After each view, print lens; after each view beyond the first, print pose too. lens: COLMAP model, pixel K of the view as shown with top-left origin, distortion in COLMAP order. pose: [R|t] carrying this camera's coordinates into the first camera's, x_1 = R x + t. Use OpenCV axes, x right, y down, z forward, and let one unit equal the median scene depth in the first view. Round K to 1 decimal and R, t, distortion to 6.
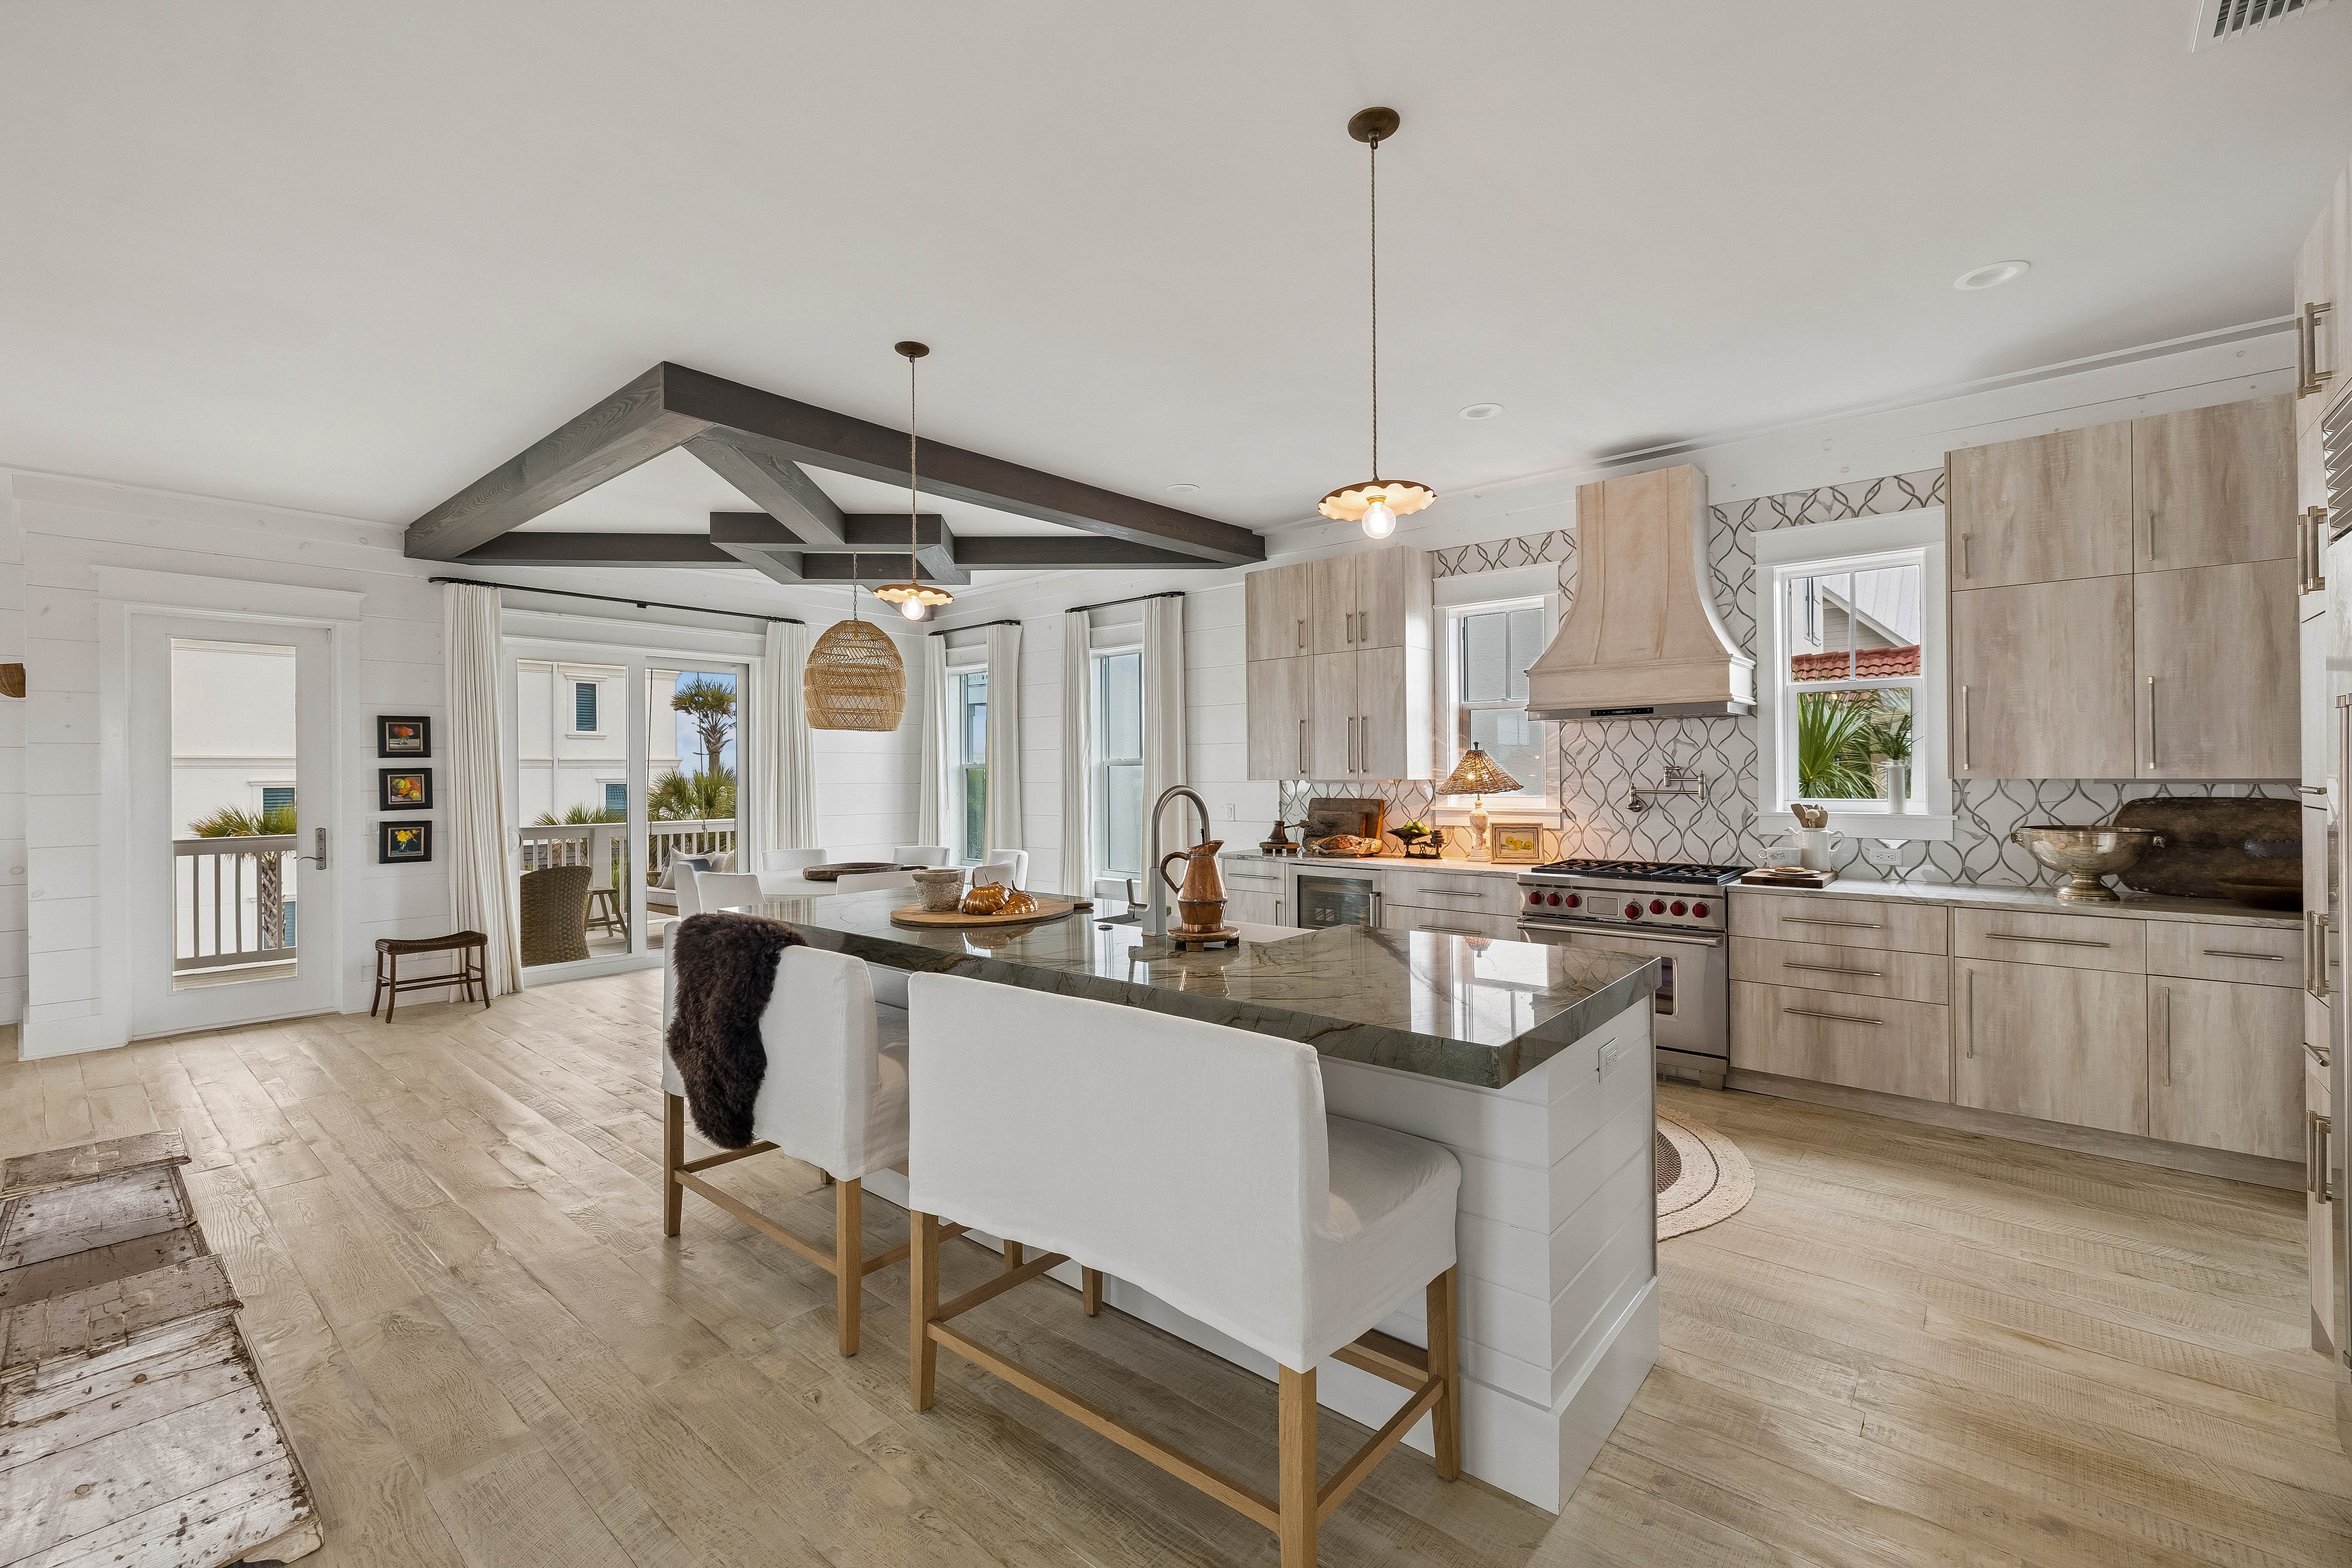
lens RADIAL K [[1006.4, 0, 1174.5], [0, 1006.4, 775.7], [0, 0, 1]] dist [-0.002741, 0.000245]
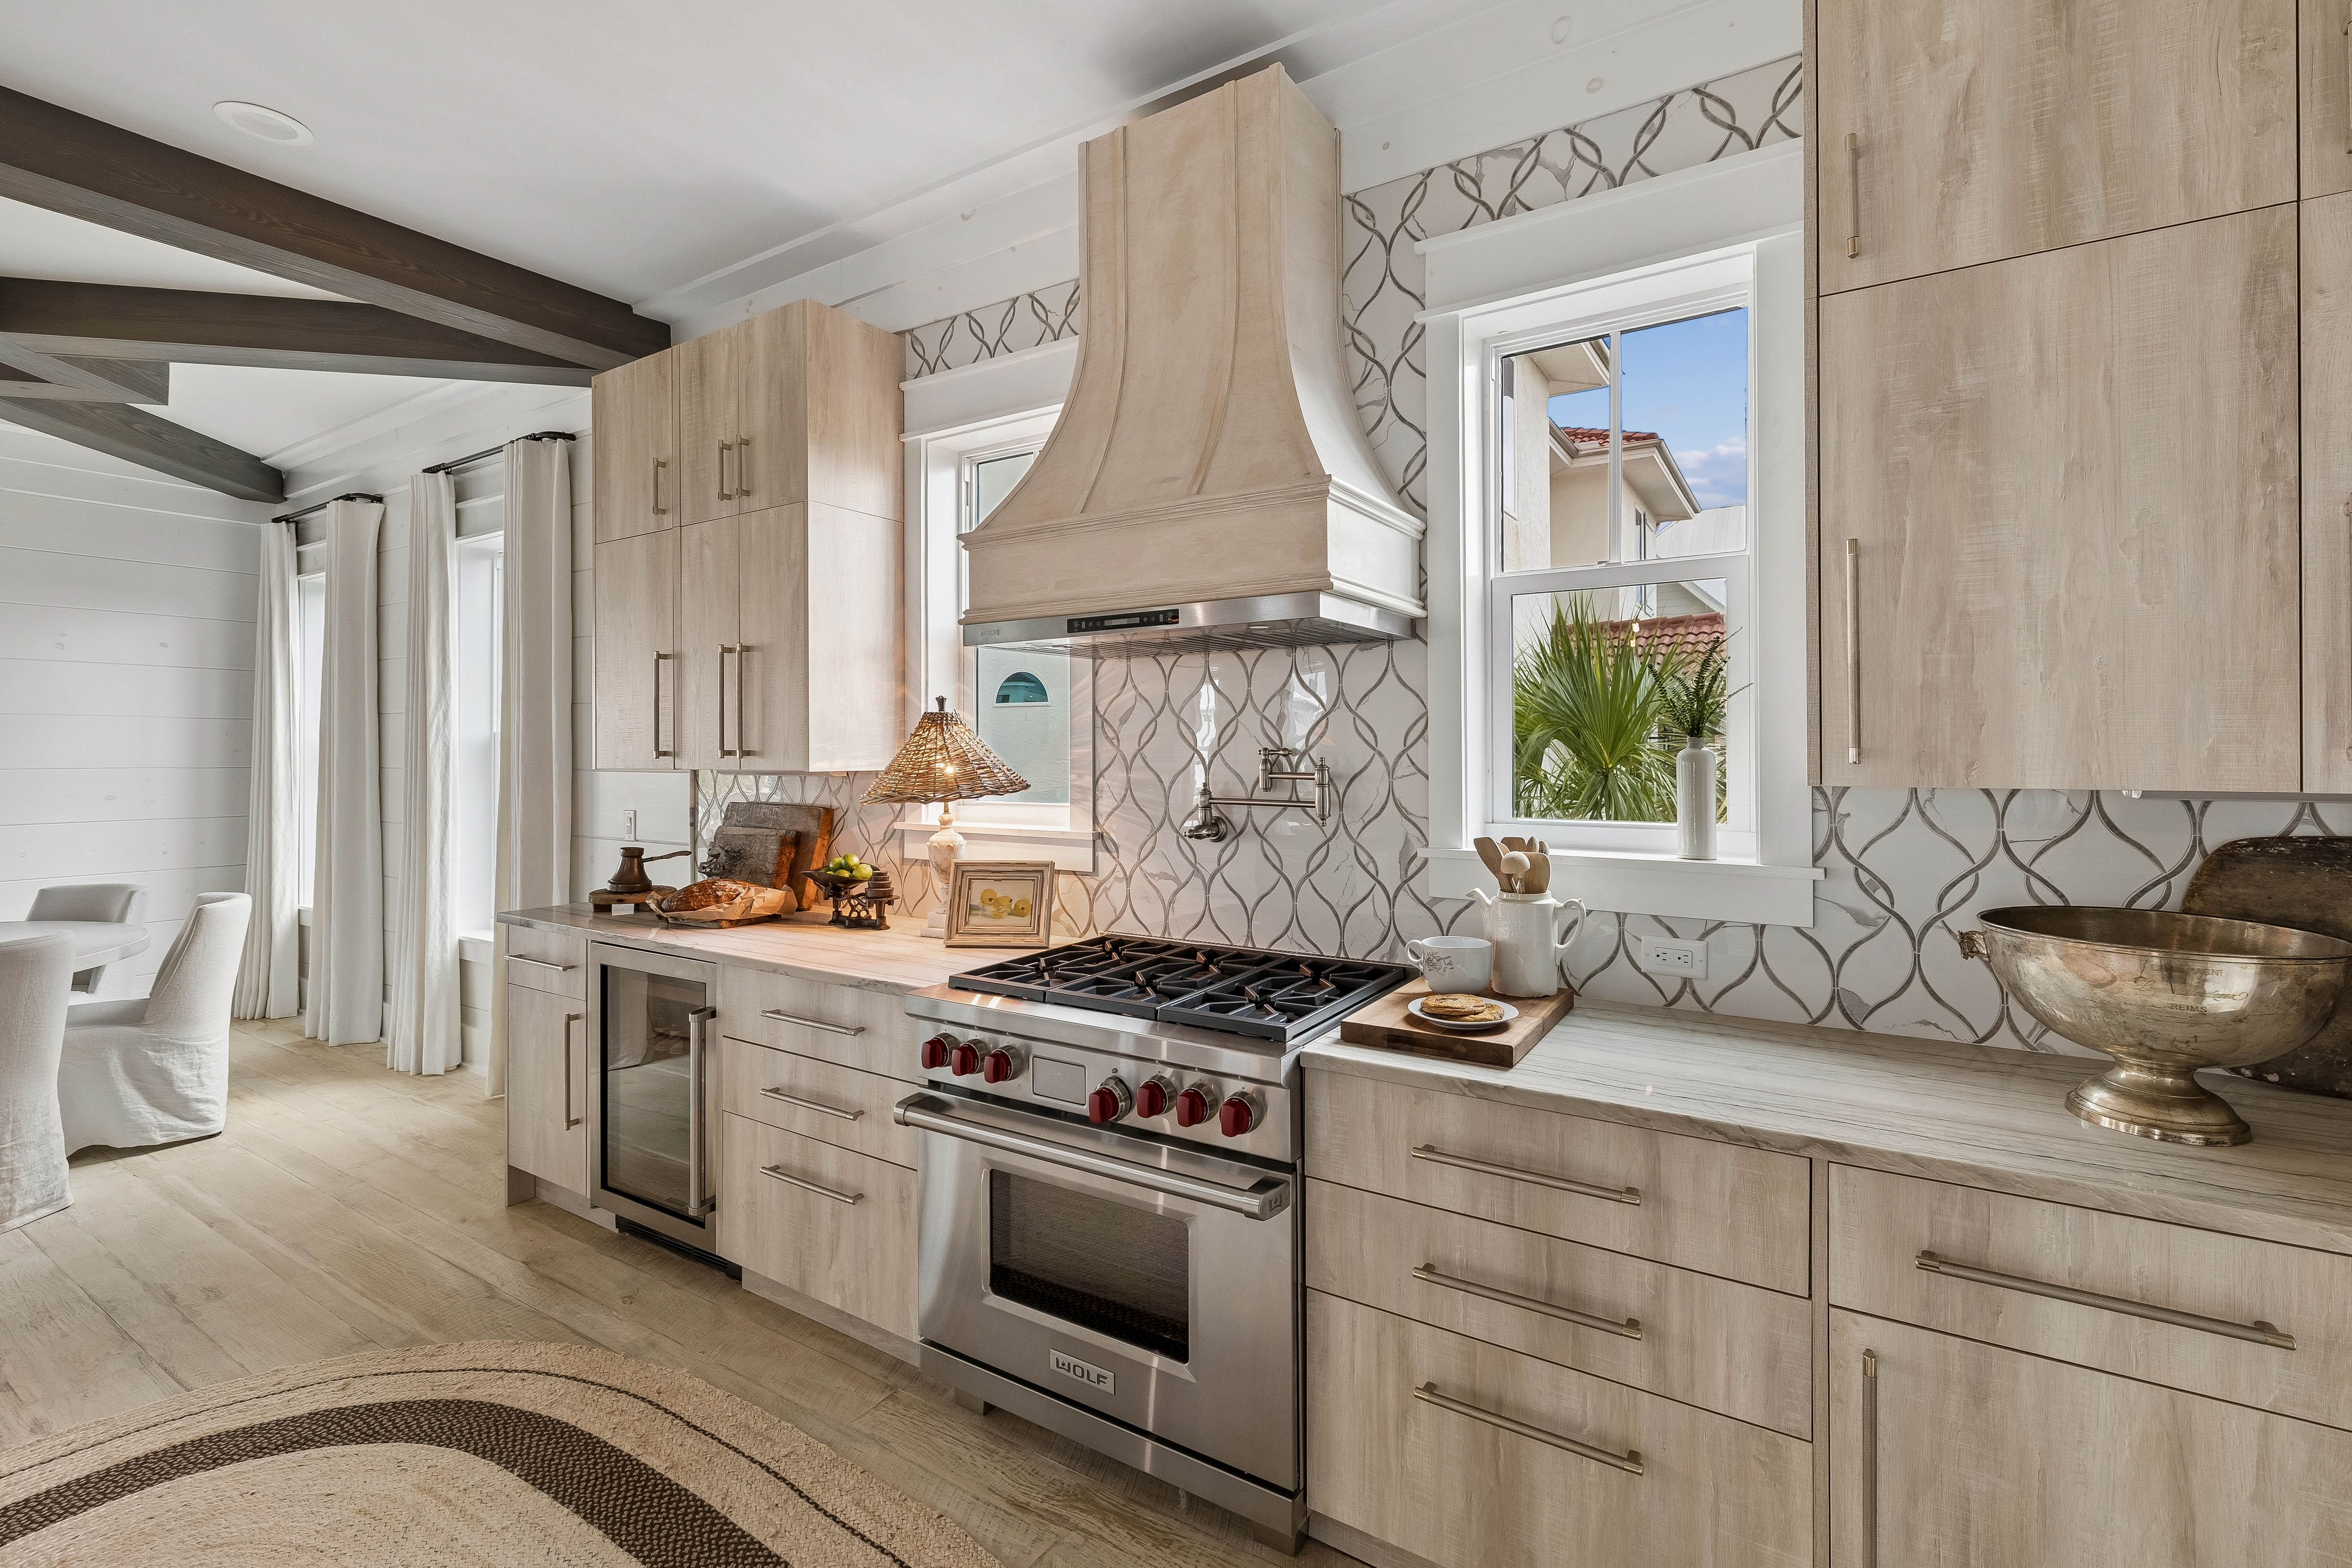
lens RADIAL K [[1006.4, 0, 1238.4], [0, 1006.4, 750.8], [0, 0, 1]] dist [-0.002741, 0.000245]
pose [[0.986356, 0.006807, 0.164486, 0.450393], [-0.006104, 0.999970, -0.004777, -0.006474], [-0.164513, 0.003708, 0.986368, 0.601467]]
